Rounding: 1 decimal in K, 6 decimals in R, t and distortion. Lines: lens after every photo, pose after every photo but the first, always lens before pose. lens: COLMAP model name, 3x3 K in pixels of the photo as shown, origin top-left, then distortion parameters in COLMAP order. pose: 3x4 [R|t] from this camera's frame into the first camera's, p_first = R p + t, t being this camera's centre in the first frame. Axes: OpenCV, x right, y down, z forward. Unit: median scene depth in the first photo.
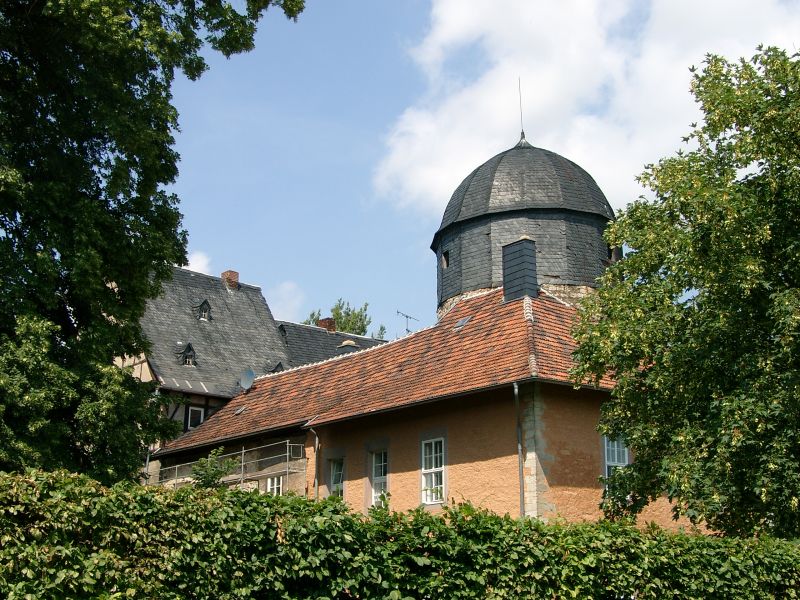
lens RADIAL K [[1220.3, 0, 400.0], [0, 1220.3, 300.0], [0, 0, 1]] dist [0.015126, -0.028568]
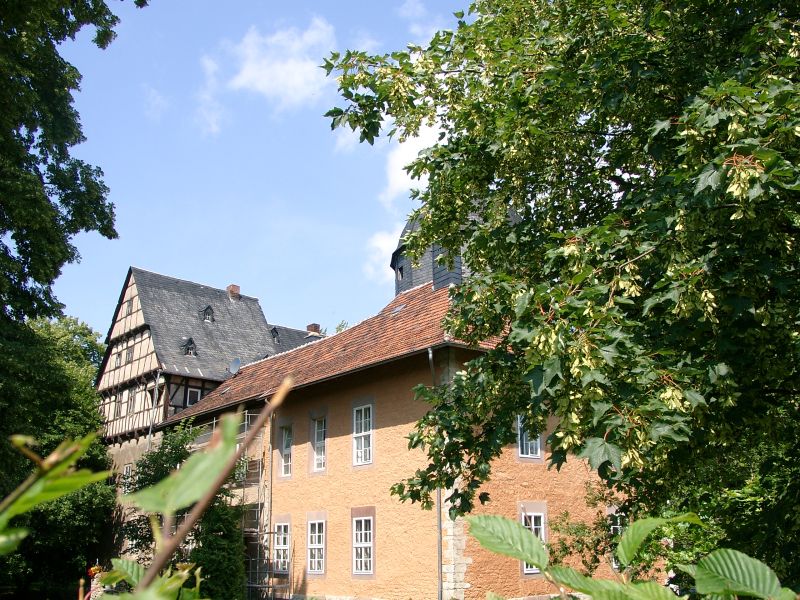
lens RADIAL K [[811.8, 0, 400.0], [0, 811.8, 300.0], [0, 0, 1]] dist [-0.134435, -0.006176]
pose [[0.999941, -0.010797, -0.001130, 0.055612], [0.010741, 0.999089, -0.041297, 0.043472], [0.001575, 0.041282, 0.999146, 0.235399]]
